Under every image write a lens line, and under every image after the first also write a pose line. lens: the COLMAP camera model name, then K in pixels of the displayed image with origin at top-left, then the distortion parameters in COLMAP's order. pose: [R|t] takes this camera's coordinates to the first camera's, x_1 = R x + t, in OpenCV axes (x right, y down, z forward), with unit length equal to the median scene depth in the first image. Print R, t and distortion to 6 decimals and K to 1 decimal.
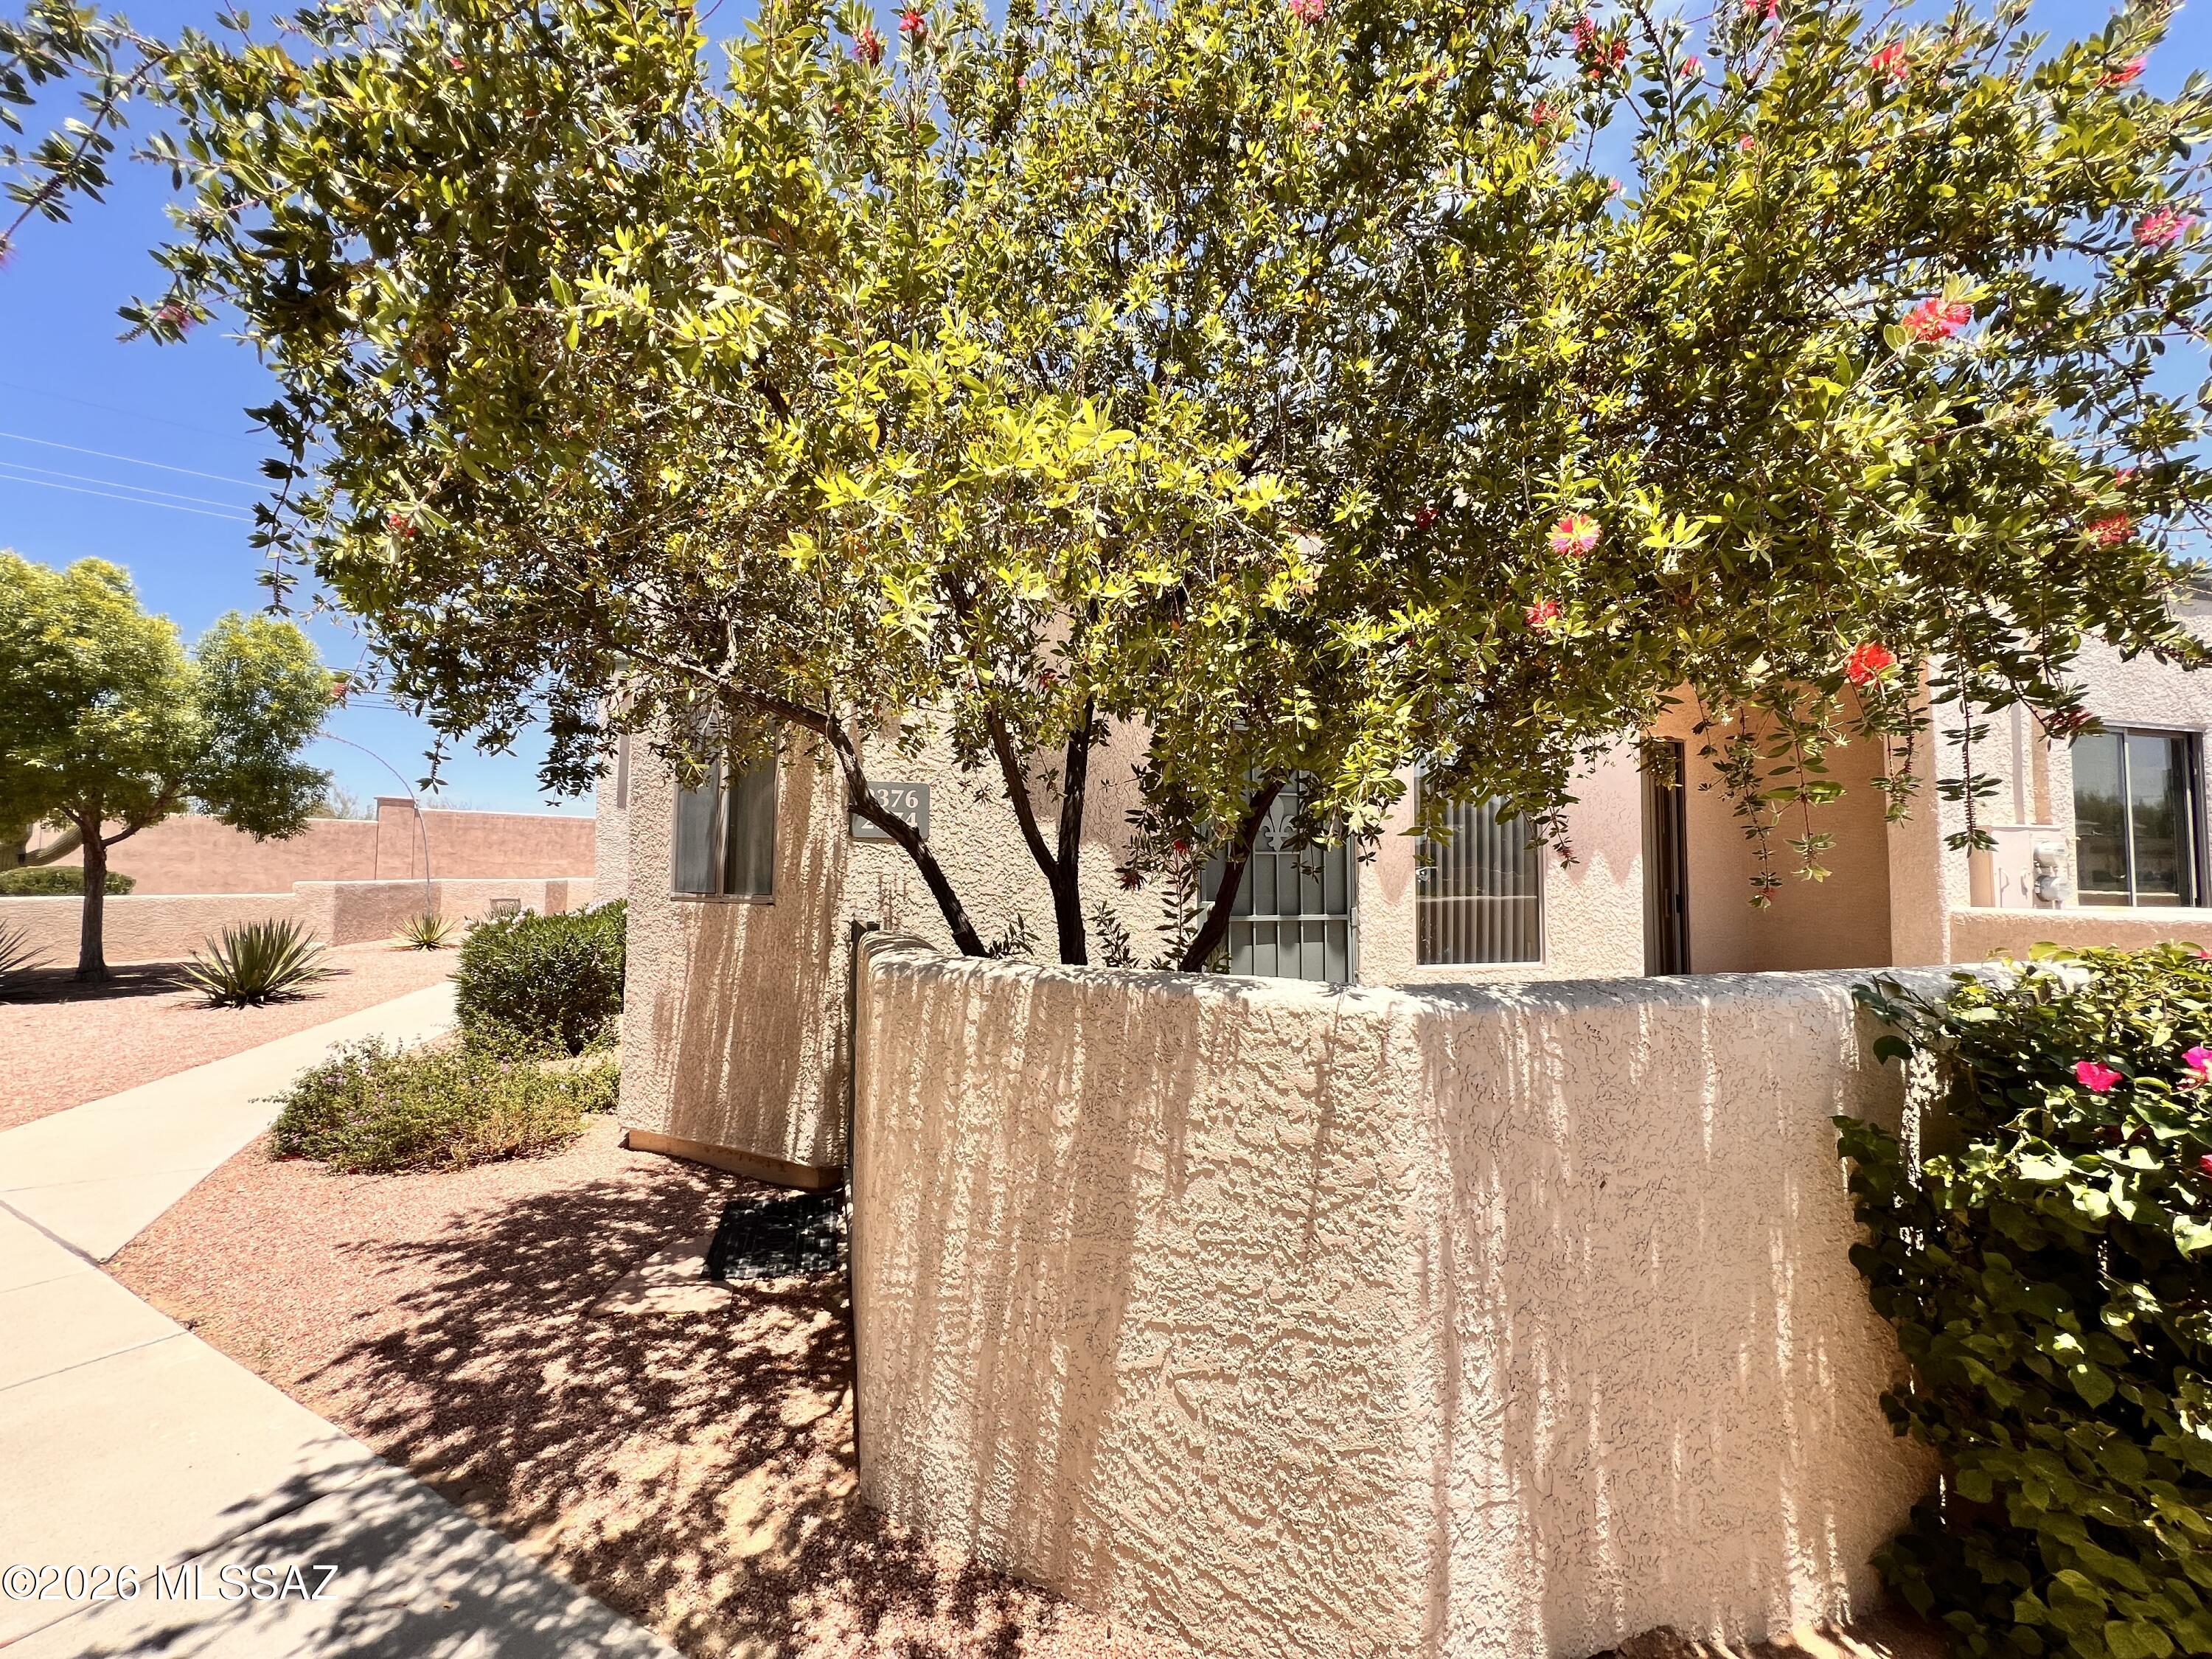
lens RADIAL K [[893.0, 0, 1105.9], [0, 893.0, 822.8], [0, 0, 1]] dist [-0.001444, -0.000125]
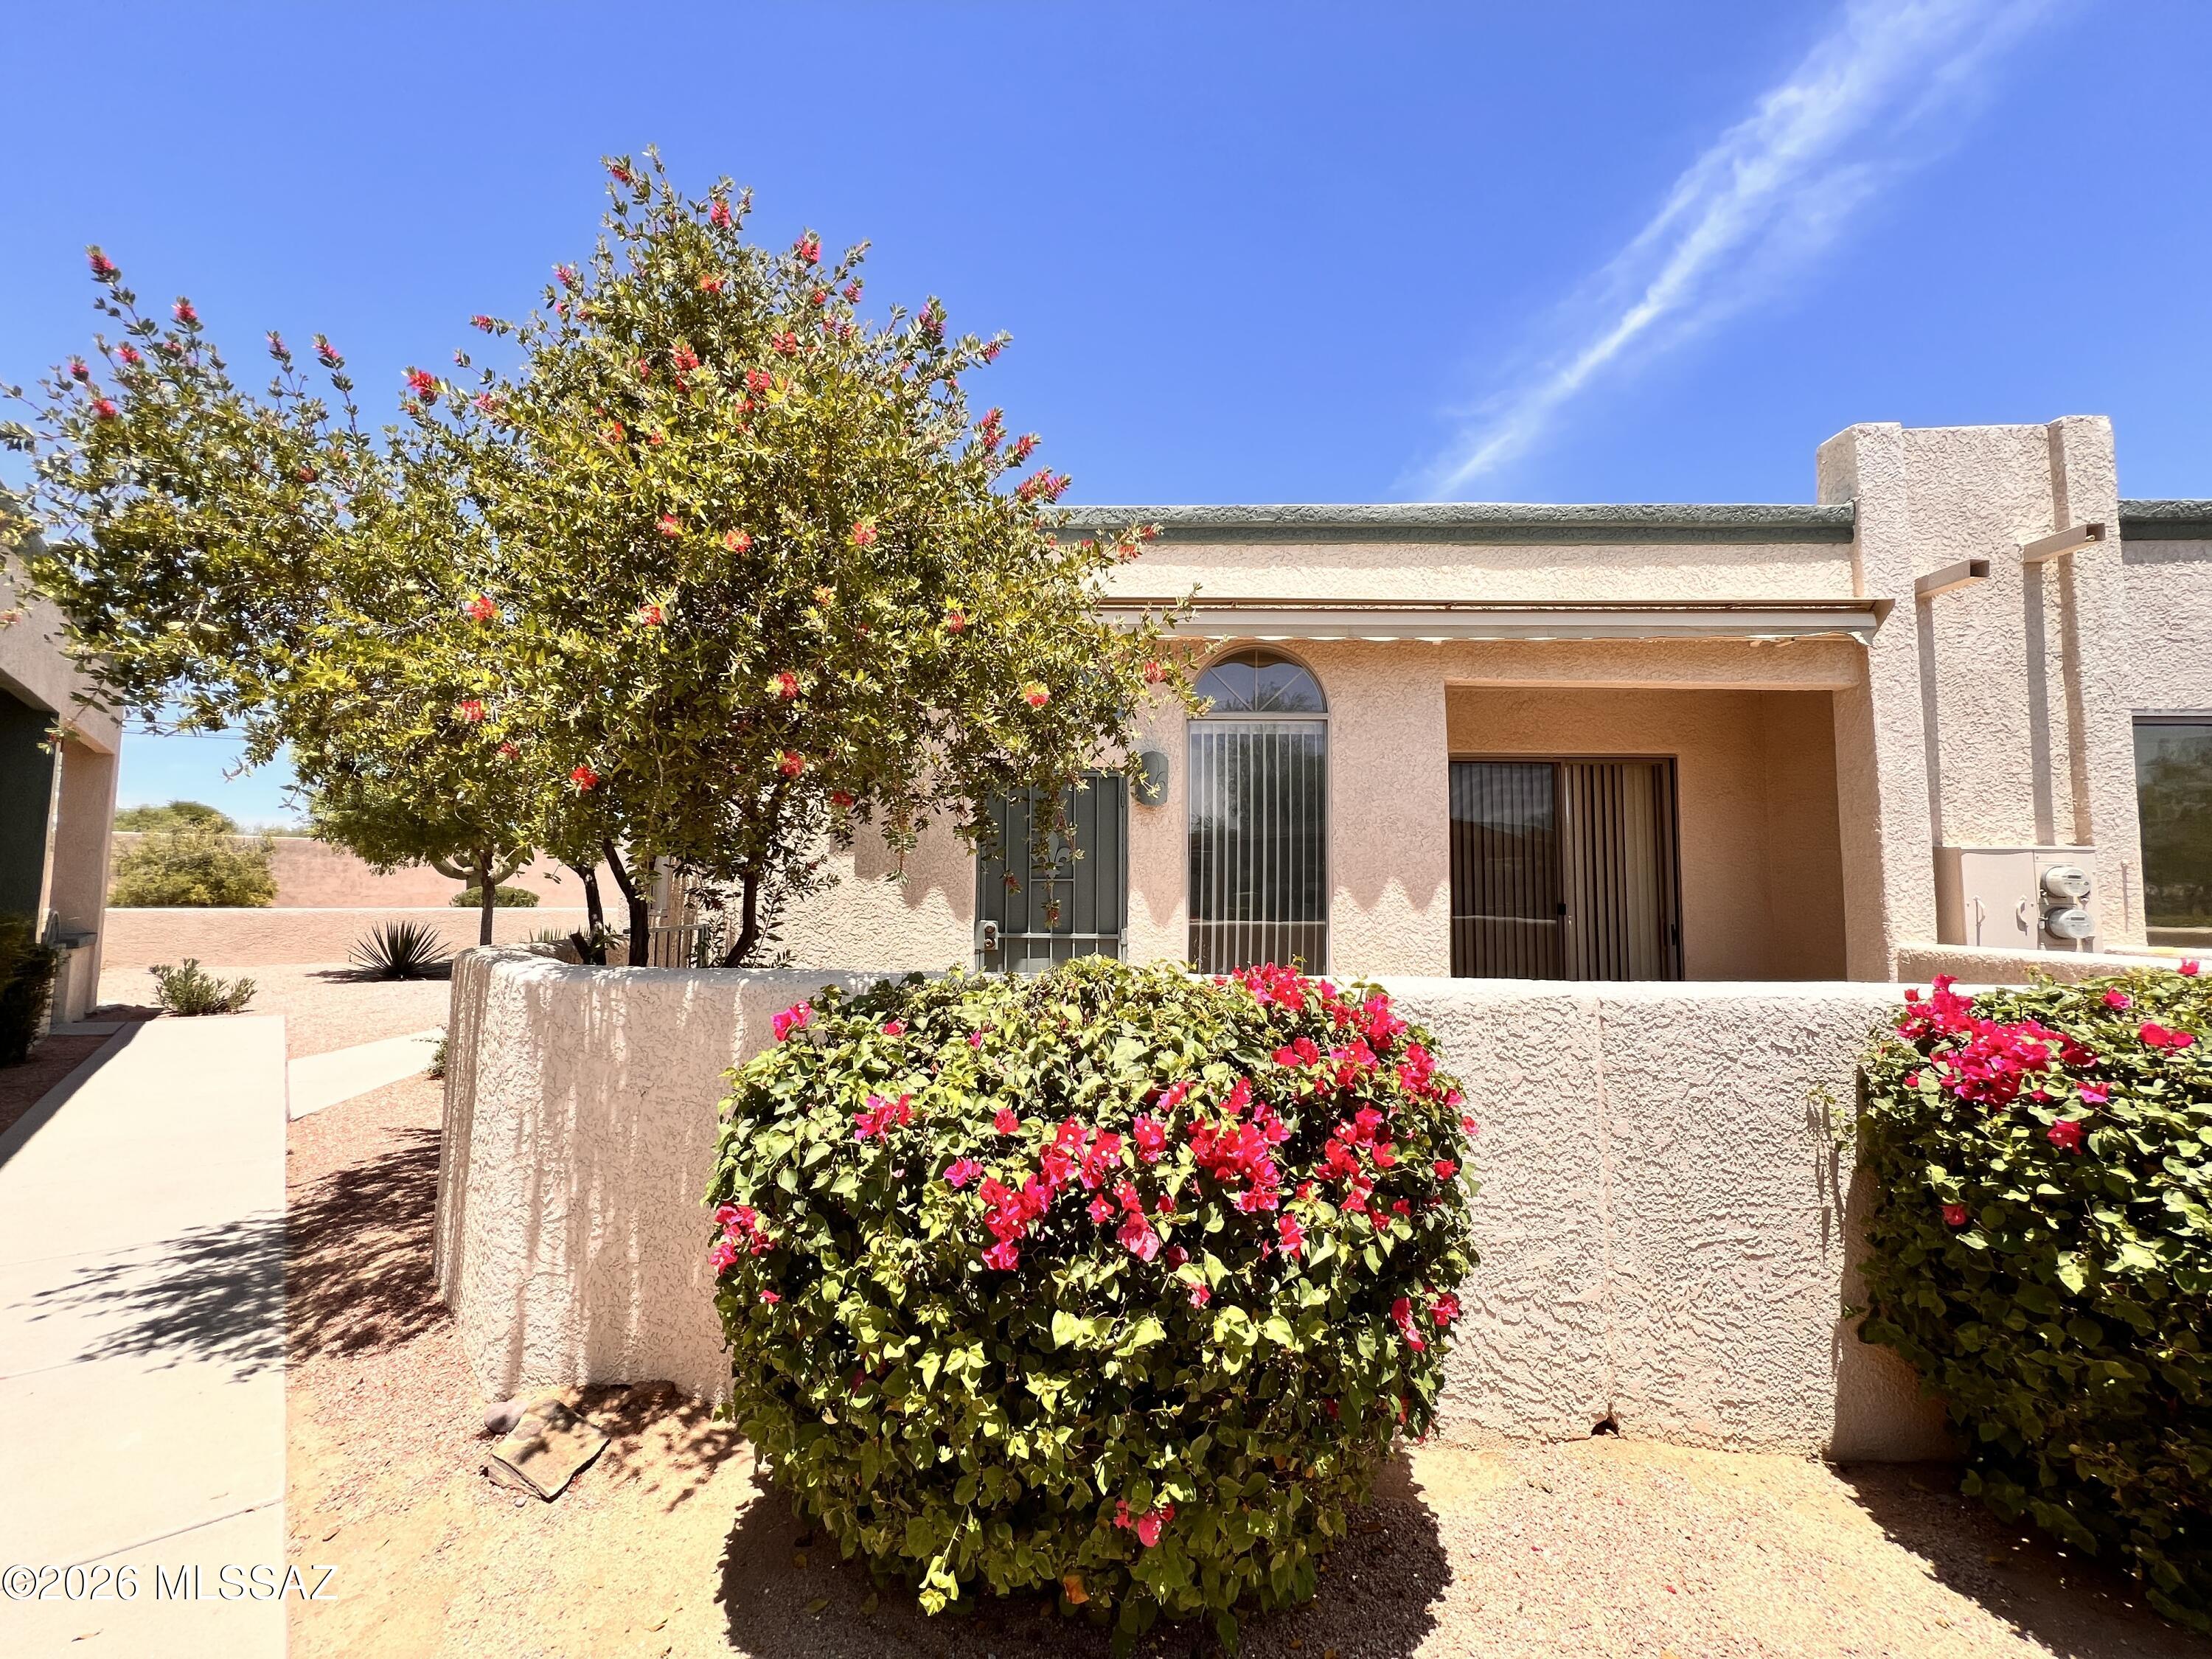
lens RADIAL K [[893.0, 0, 1109.2], [0, 893.0, 832.0], [0, 0, 1]] dist [-0.001444, -0.000125]
pose [[0.945950, -0.016625, -0.323885, 0.638393], [0.010802, 0.999746, -0.019767, -0.004552], [0.324132, 0.015200, 0.945890, -0.076609]]
